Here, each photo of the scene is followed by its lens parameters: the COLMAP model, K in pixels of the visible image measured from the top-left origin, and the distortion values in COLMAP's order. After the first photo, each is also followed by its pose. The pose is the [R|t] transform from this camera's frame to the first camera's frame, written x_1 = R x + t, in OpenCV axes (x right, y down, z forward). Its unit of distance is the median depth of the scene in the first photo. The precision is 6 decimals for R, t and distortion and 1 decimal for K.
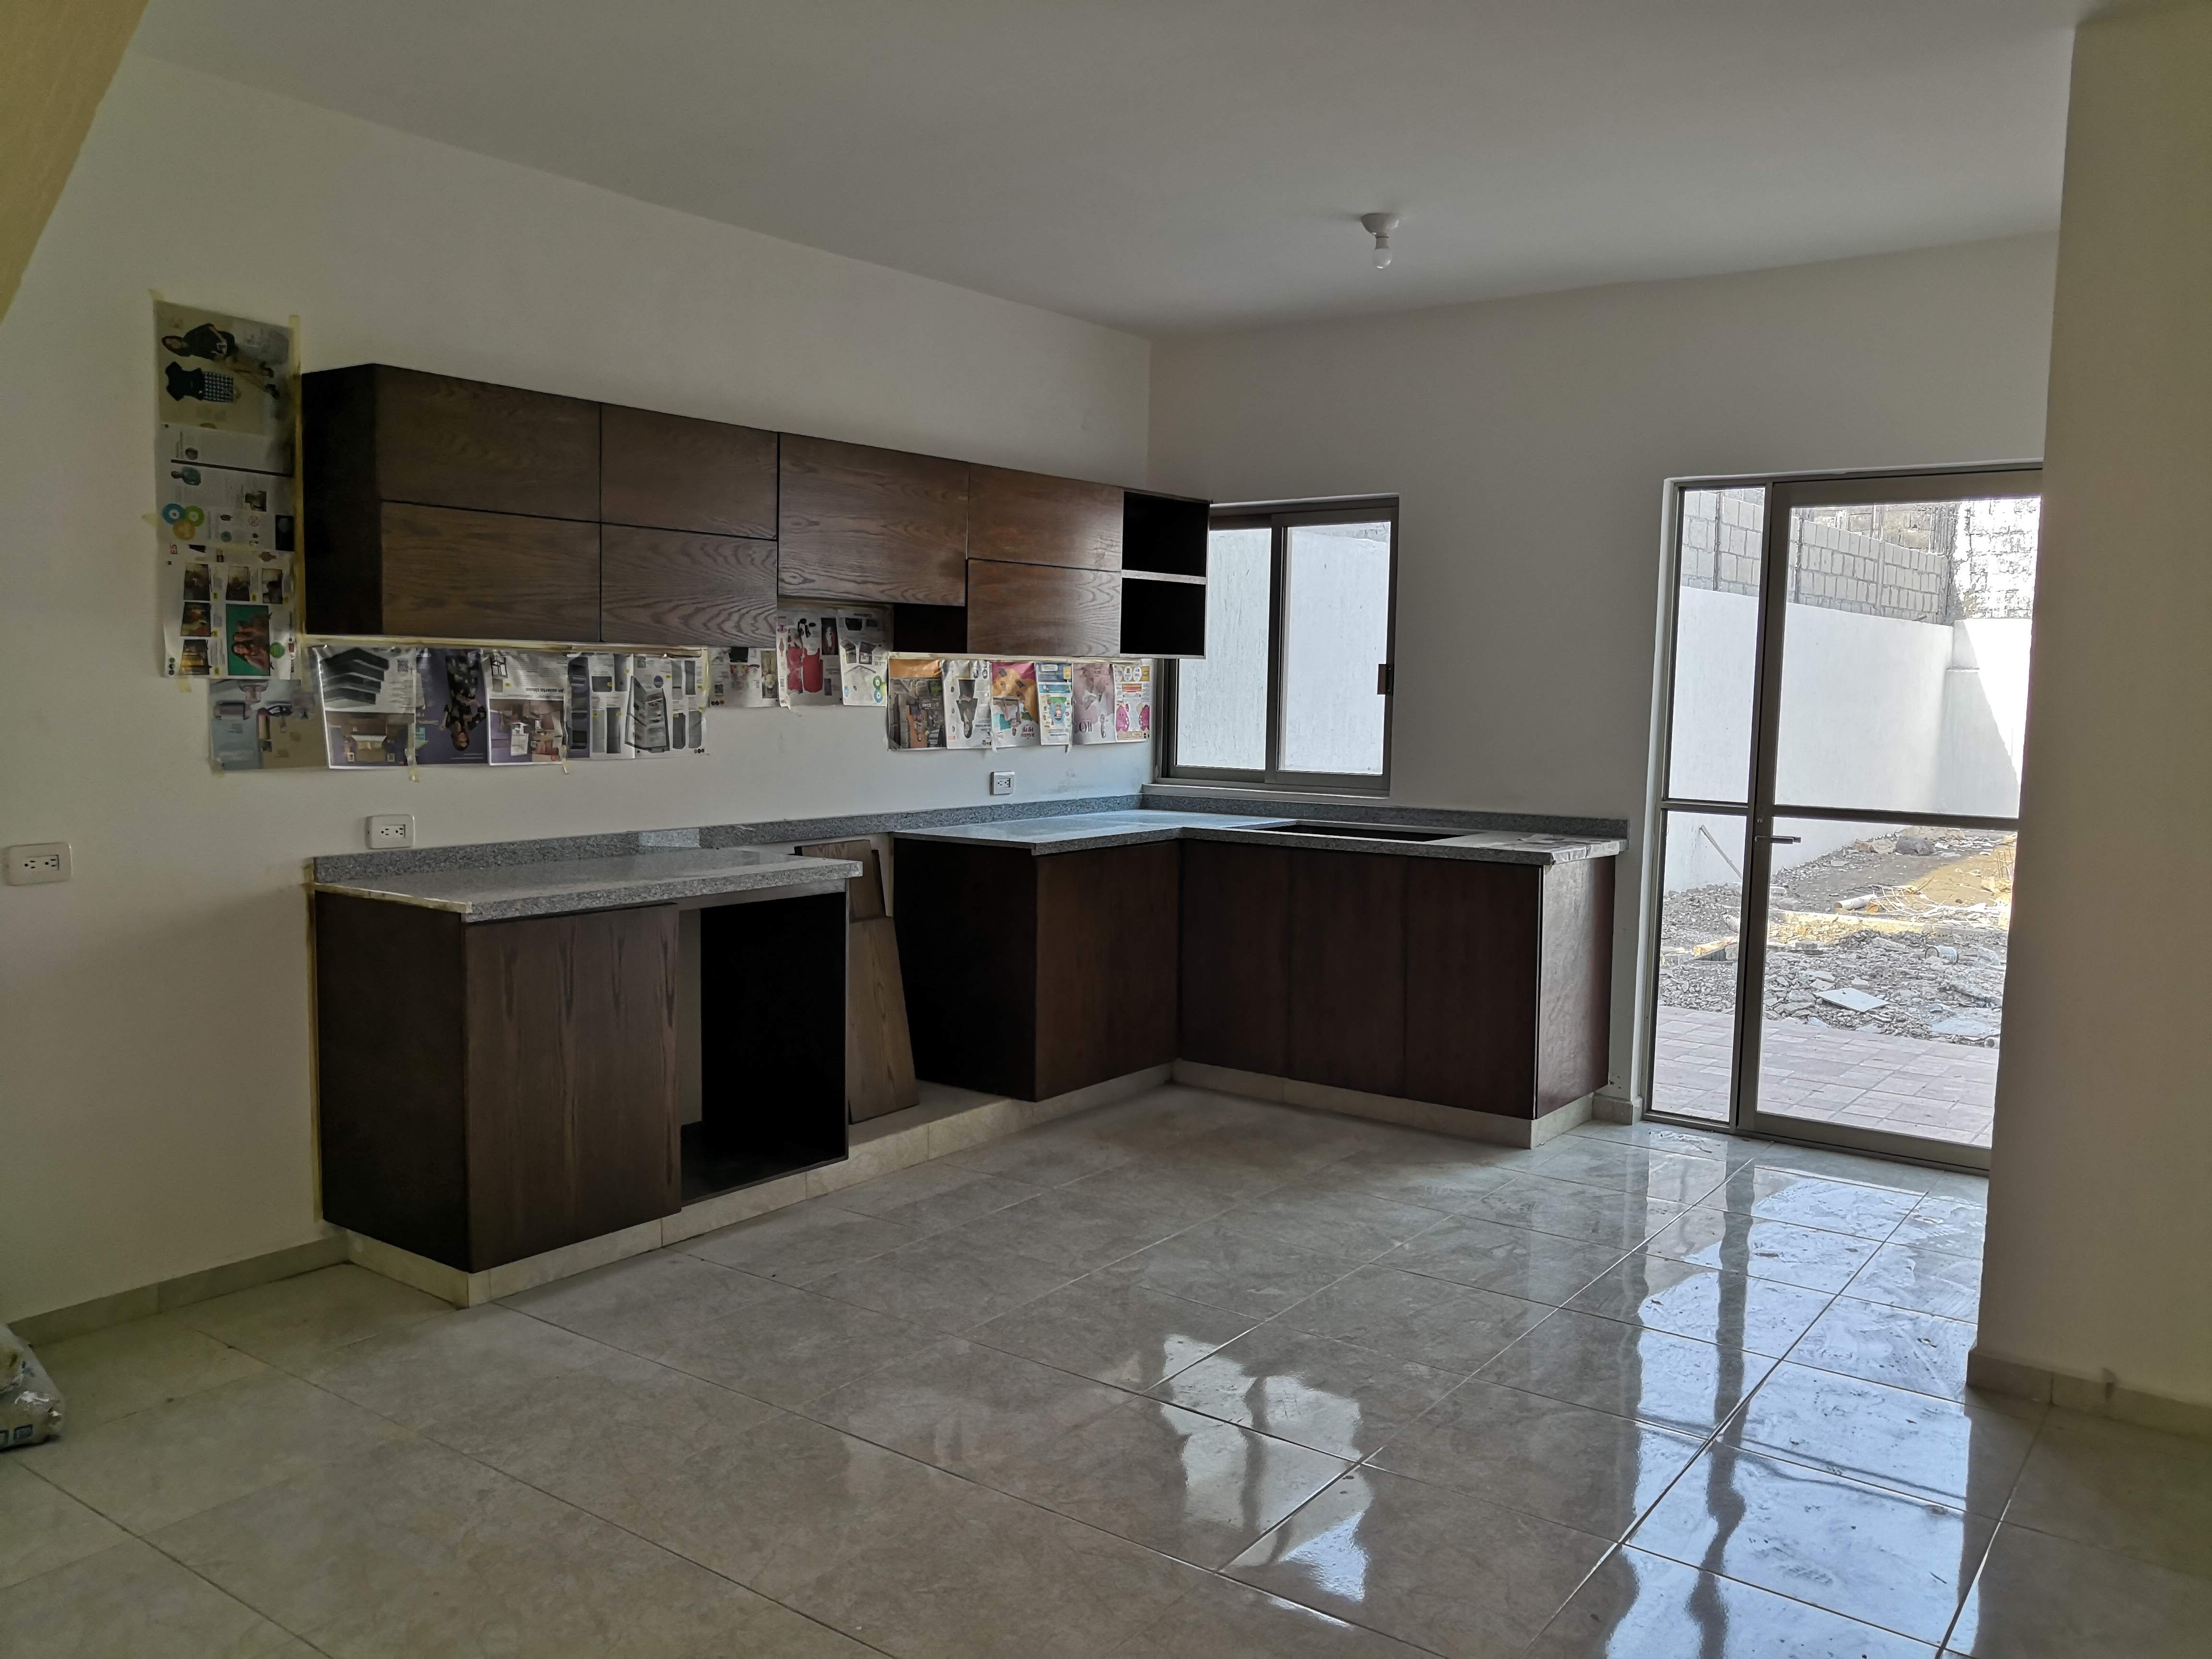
lens RADIAL K [[1725.1, 0, 1106.0], [0, 1725.1, 829.5], [0, 0, 1]] dist [0.004583, 0.005948]
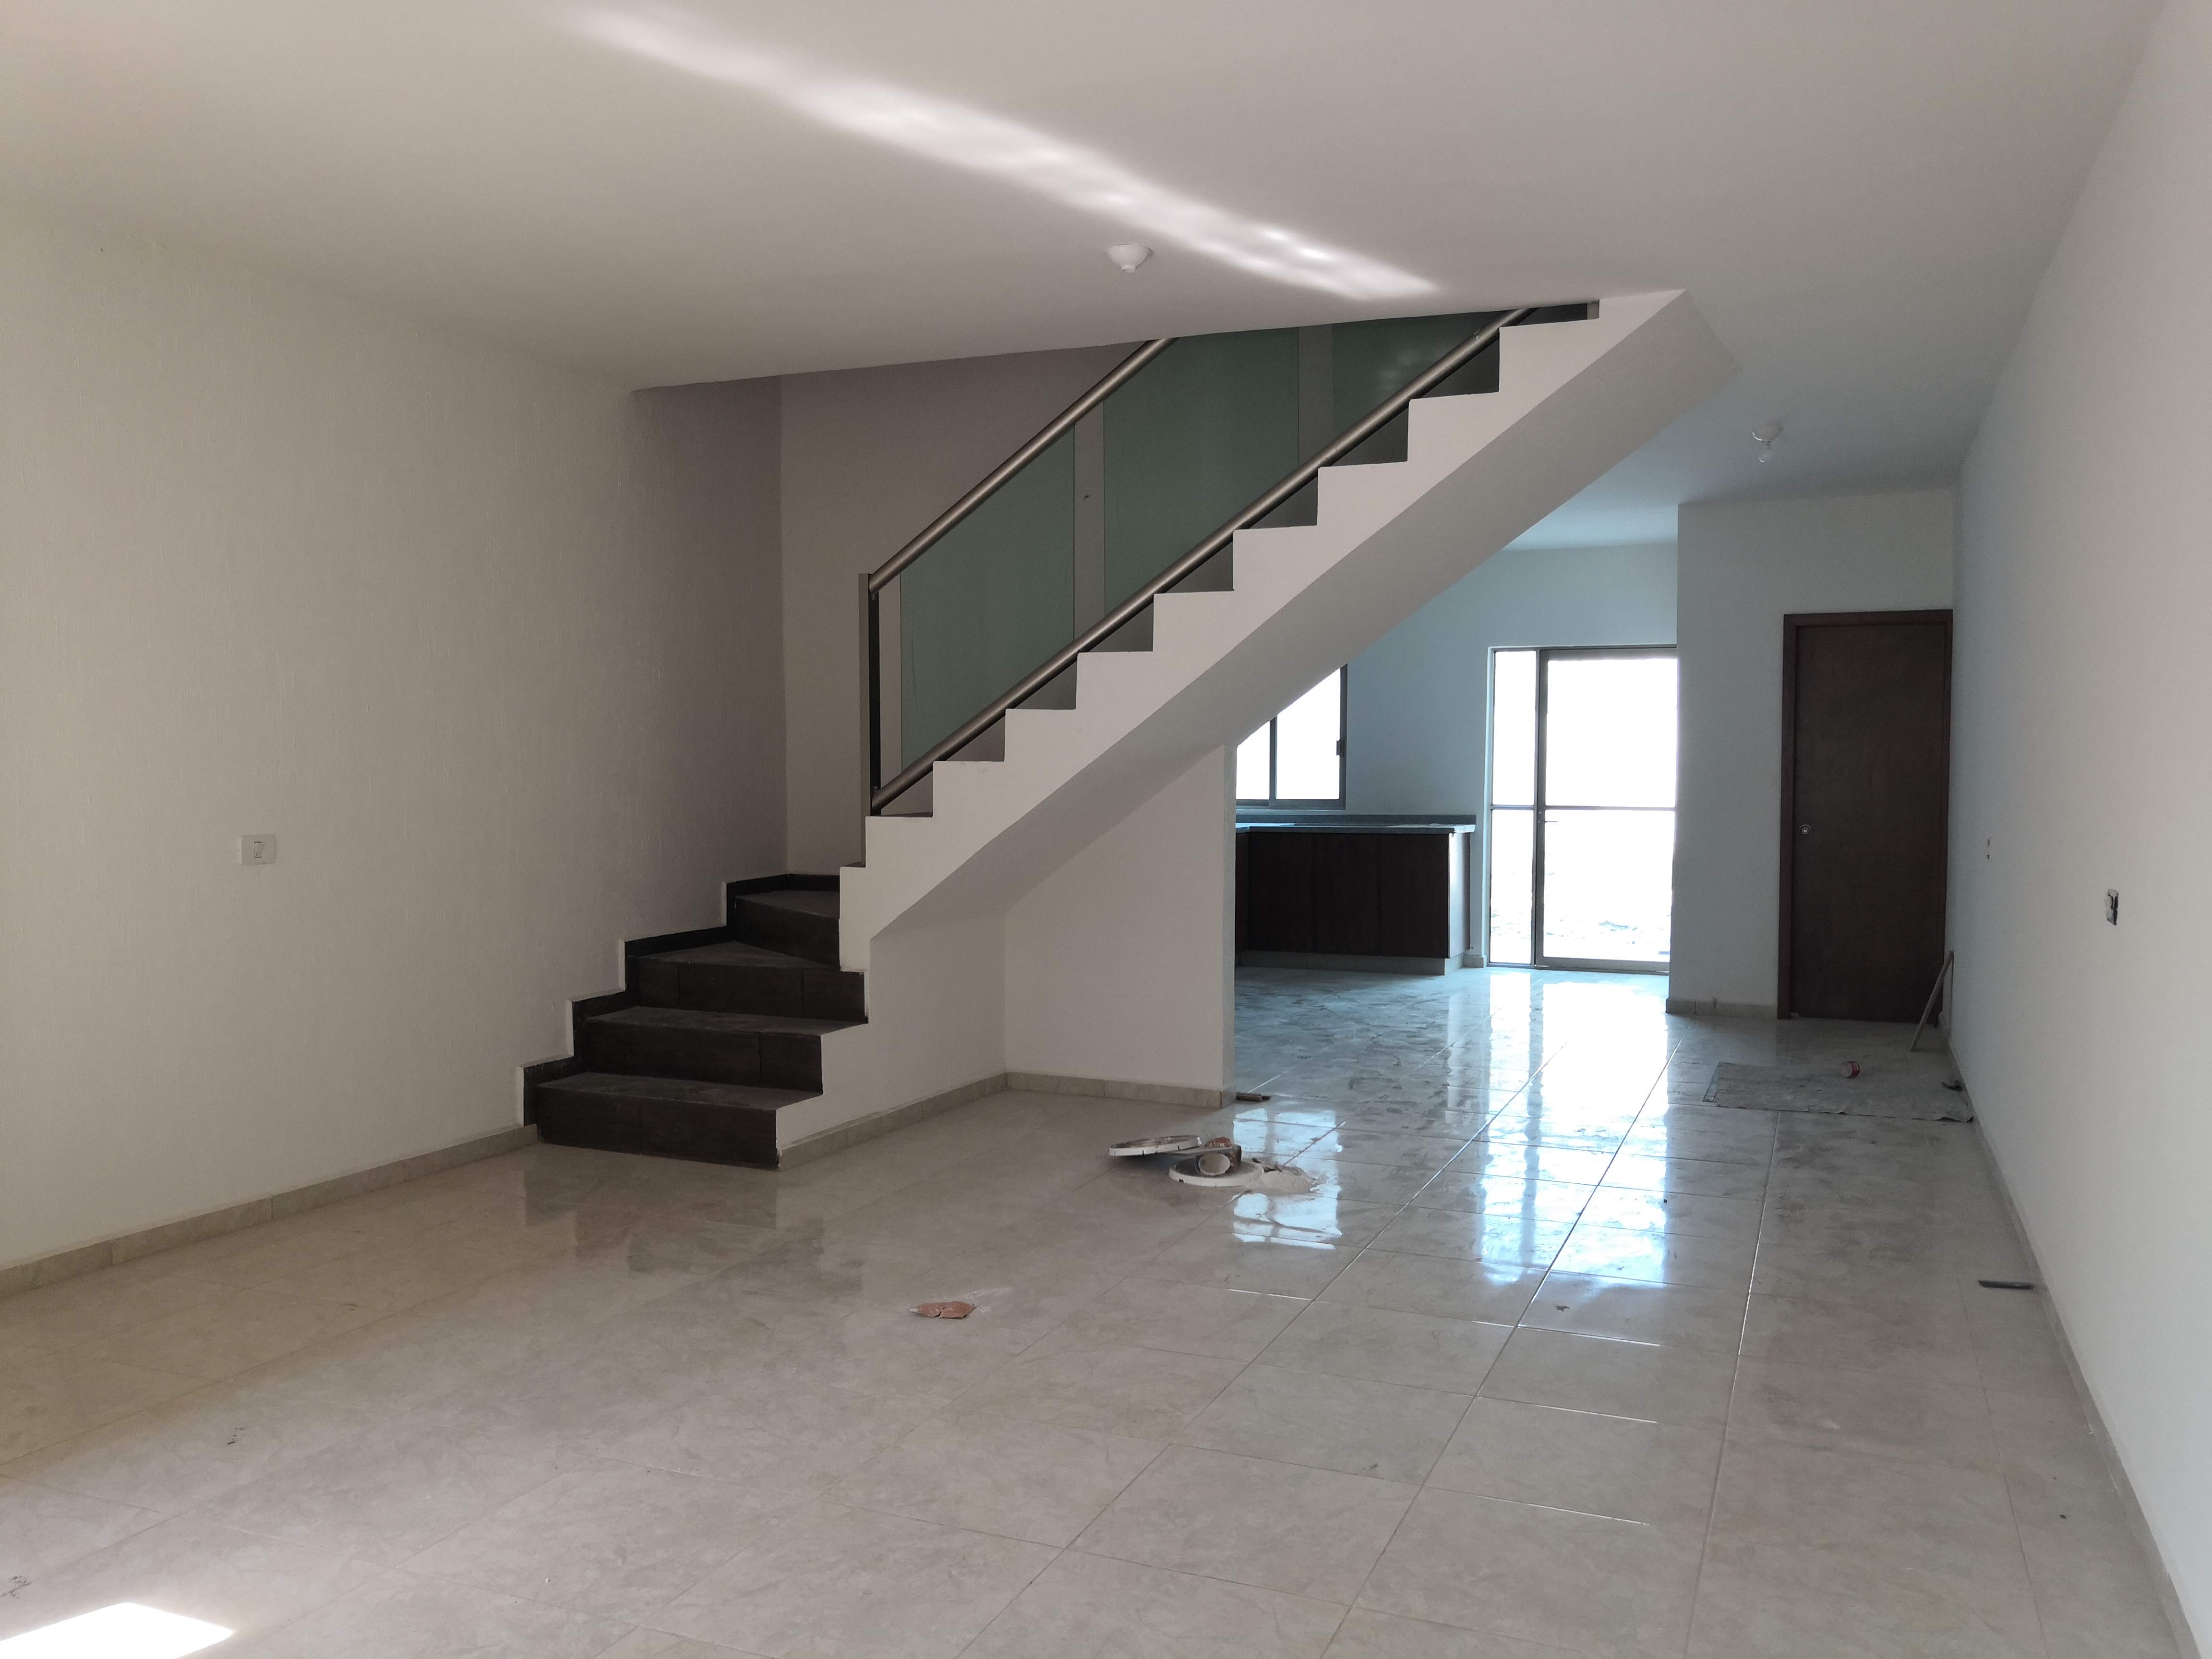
lens RADIAL K [[1725.1, 0, 1106.0], [0, 1725.1, 829.5], [0, 0, 1]] dist [0.004583, 0.005948]
pose [[0.974405, -0.014231, 0.224348, -0.567393], [0.028872, 0.997651, -0.062117, 0.123936], [-0.222937, 0.067005, 0.972527, -0.852556]]
